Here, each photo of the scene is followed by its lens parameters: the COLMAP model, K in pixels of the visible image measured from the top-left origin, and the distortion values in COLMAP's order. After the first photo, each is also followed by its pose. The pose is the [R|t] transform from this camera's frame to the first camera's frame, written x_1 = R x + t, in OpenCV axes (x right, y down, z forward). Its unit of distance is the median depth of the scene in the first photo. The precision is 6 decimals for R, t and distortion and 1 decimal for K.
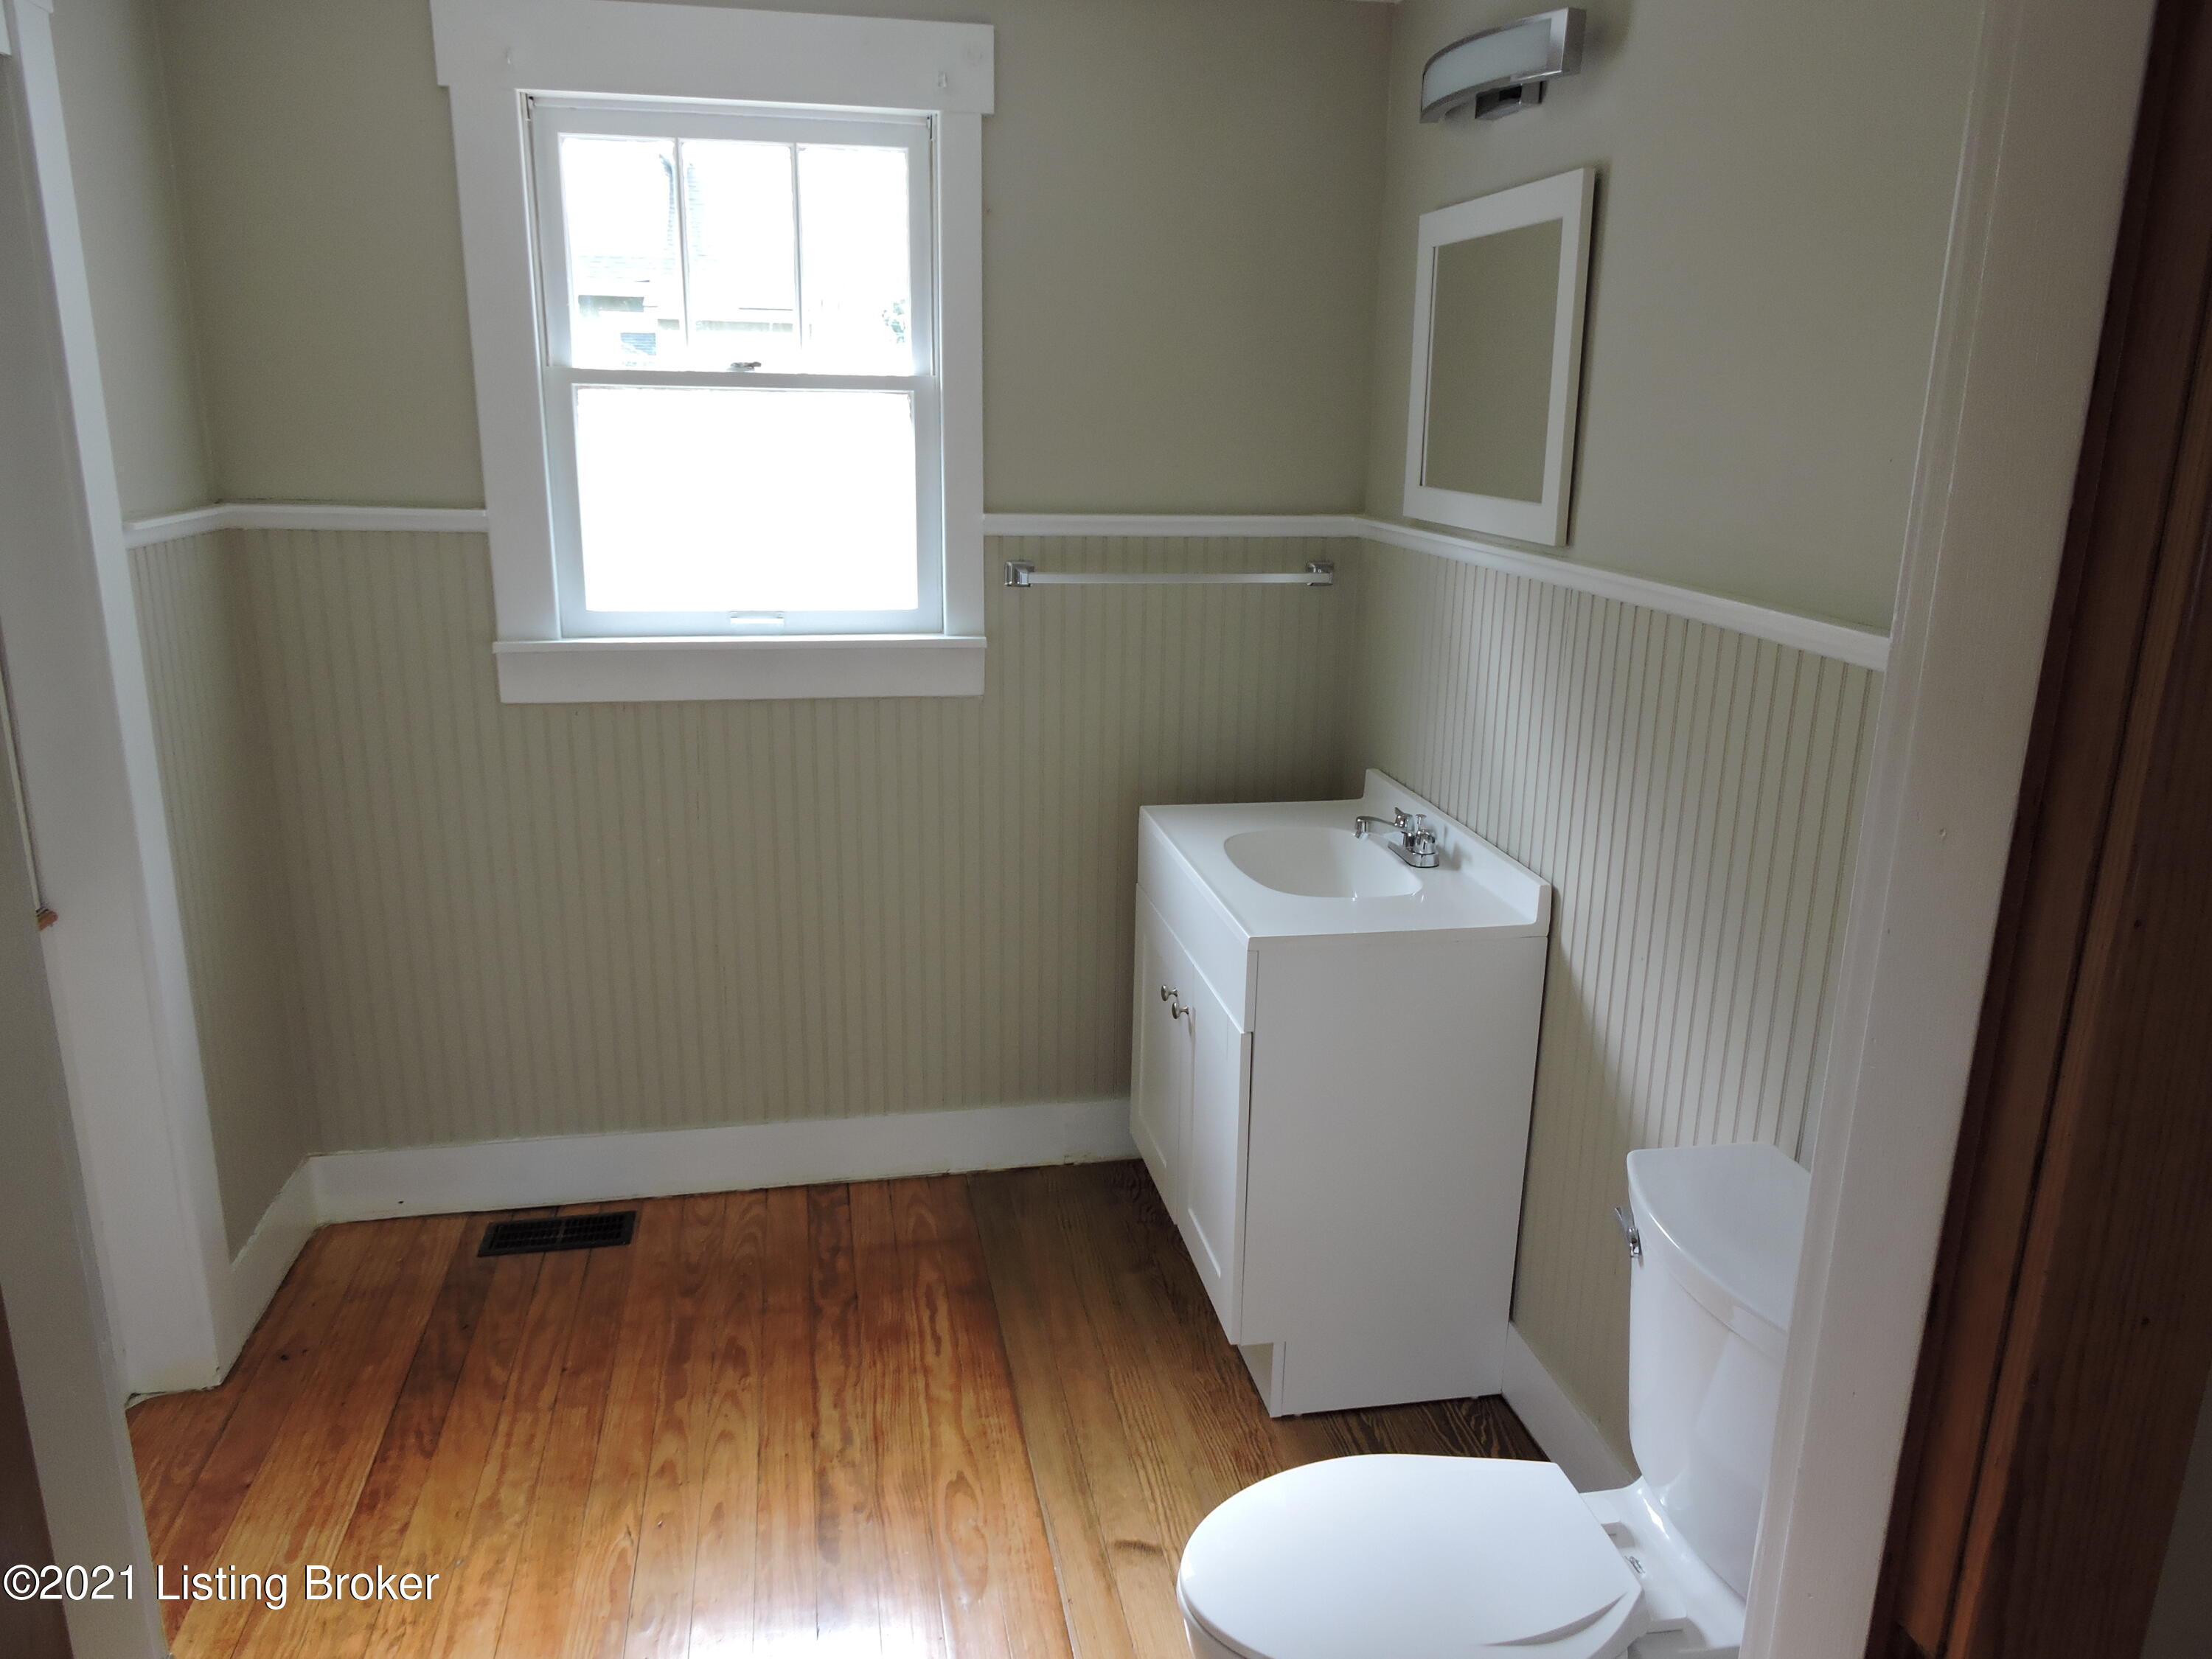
lens RADIAL K [[1577.1, 0, 1099.8], [0, 1577.1, 838.0], [0, 0, 1]] dist [0.002622, -0.004709]
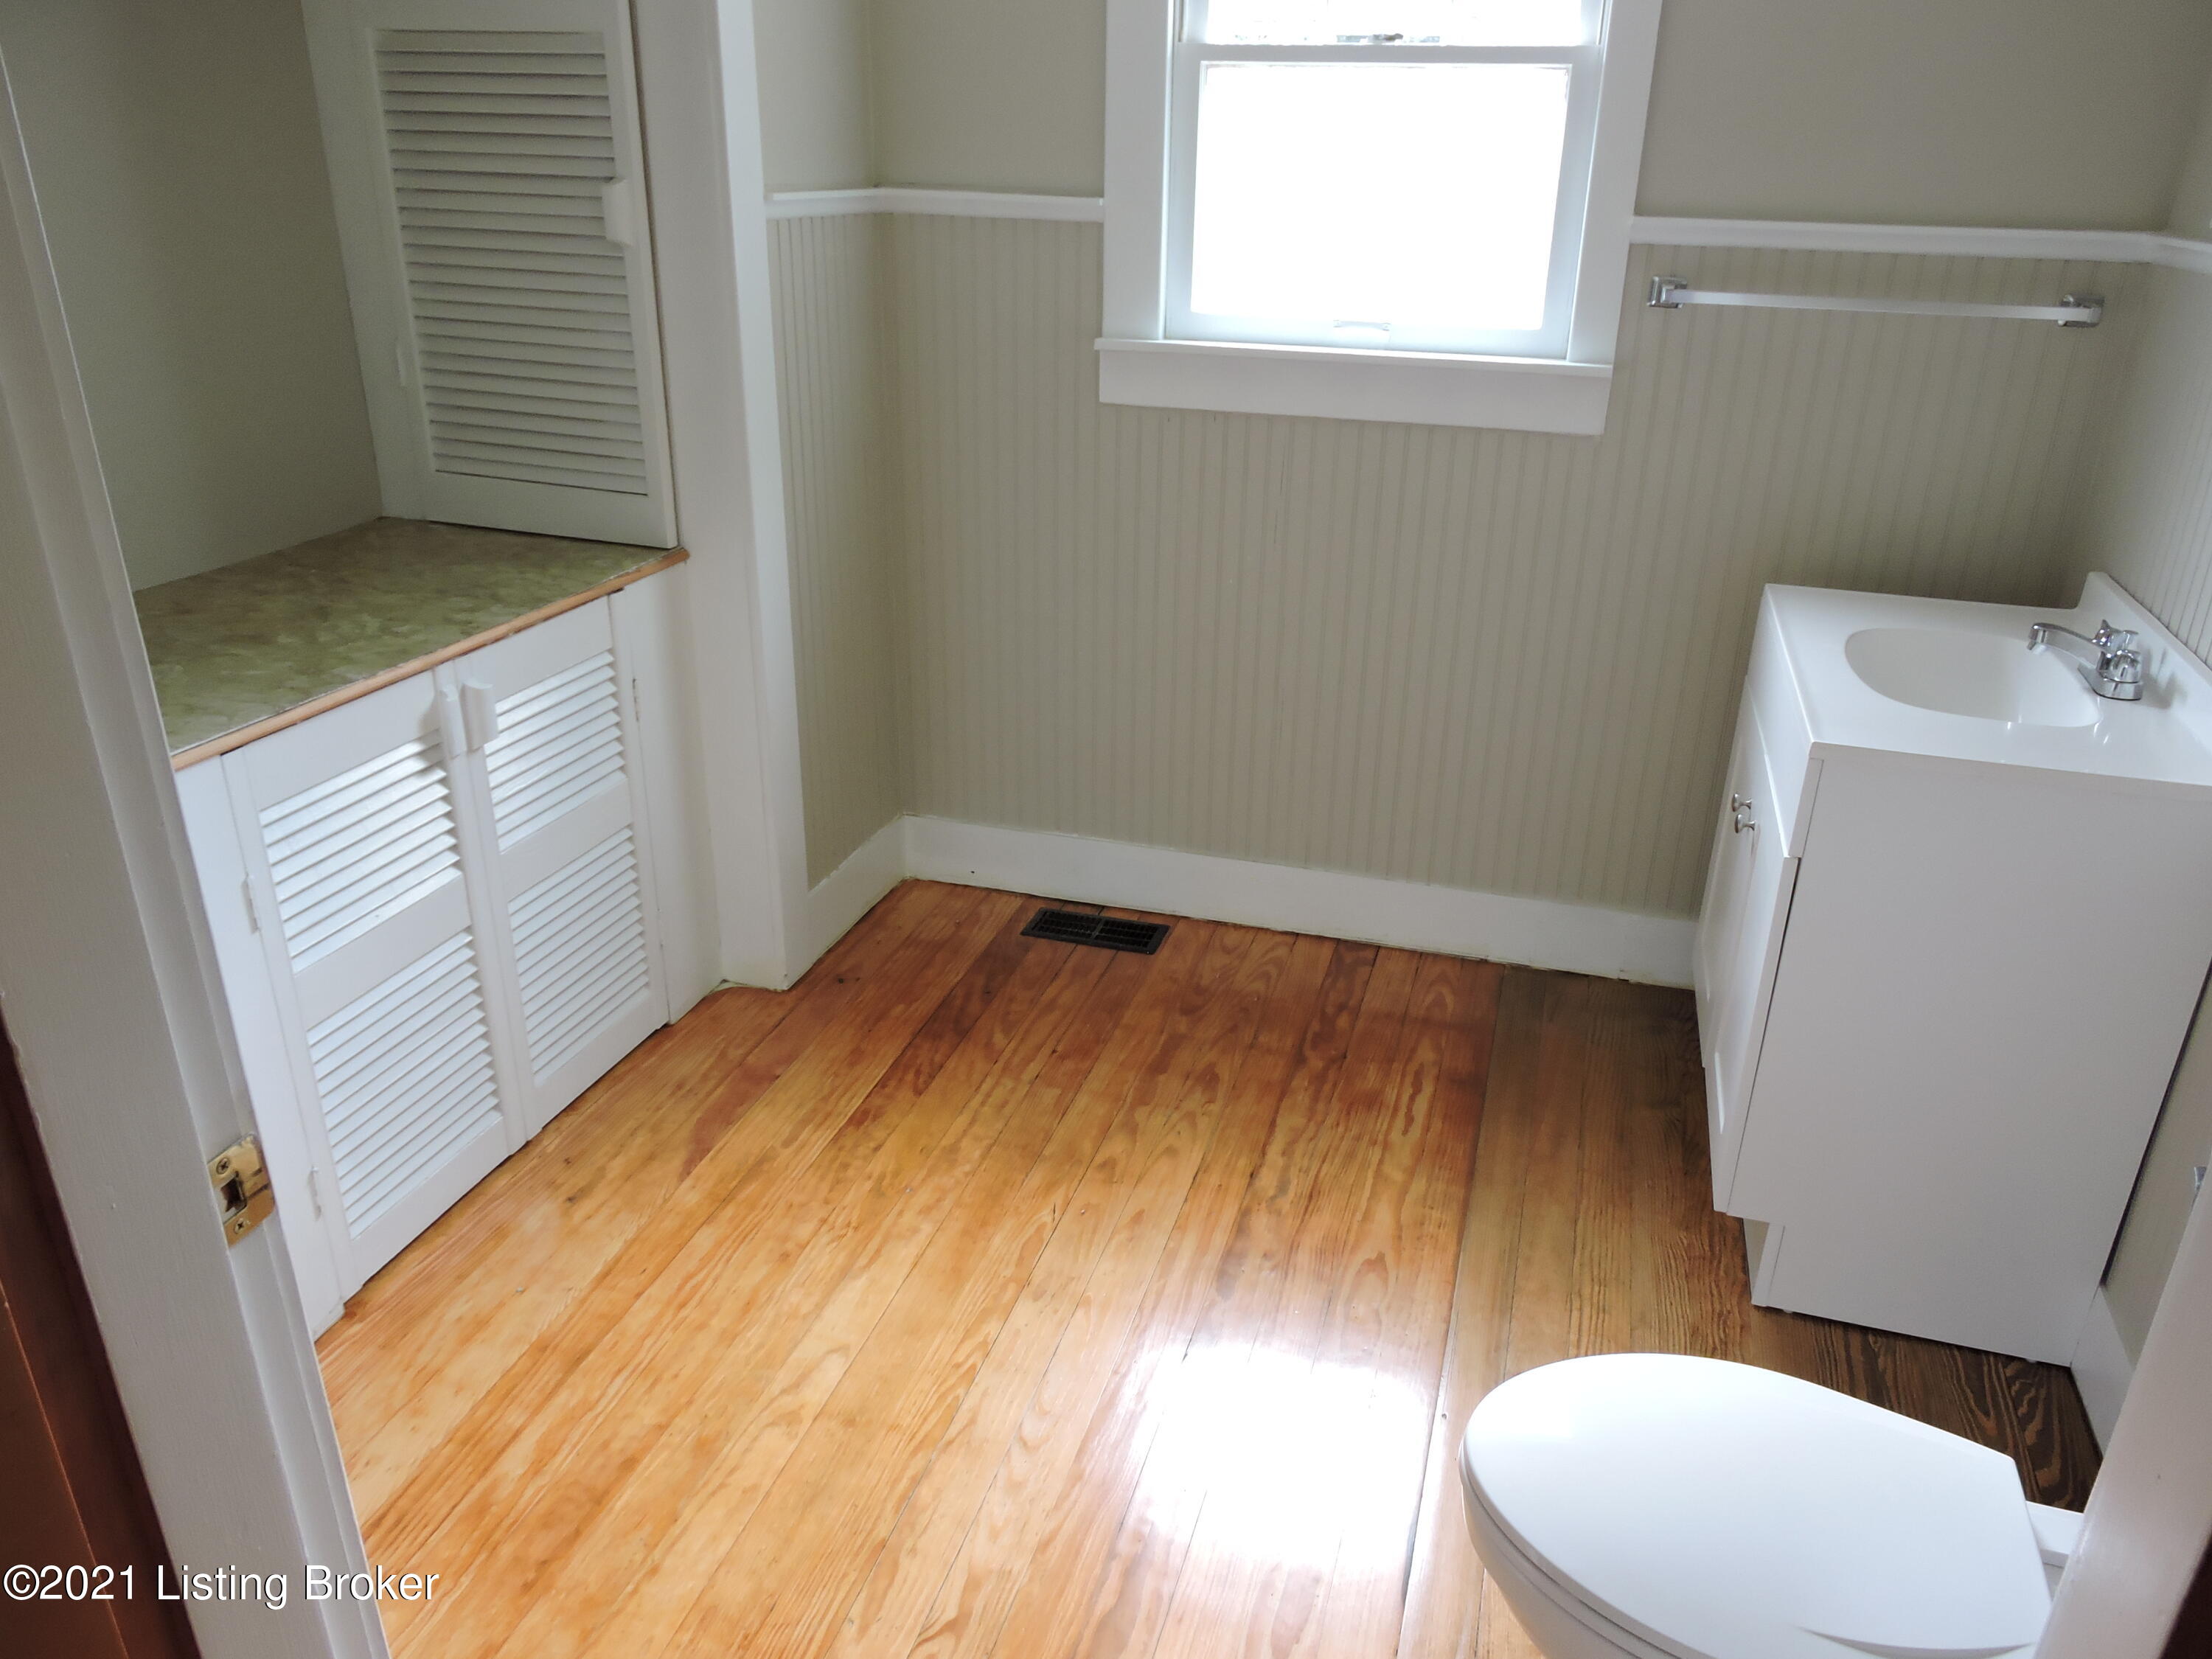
lens RADIAL K [[1577.1, 0, 1108.0], [0, 1577.1, 827.0], [0, 0, 1]] dist [0.002622, -0.004709]
pose [[0.885515, 0.184067, -0.426595, 0.106568], [-0.126835, 0.979070, 0.159167, 0.019077], [0.446963, -0.086838, 0.890327, 0.092623]]
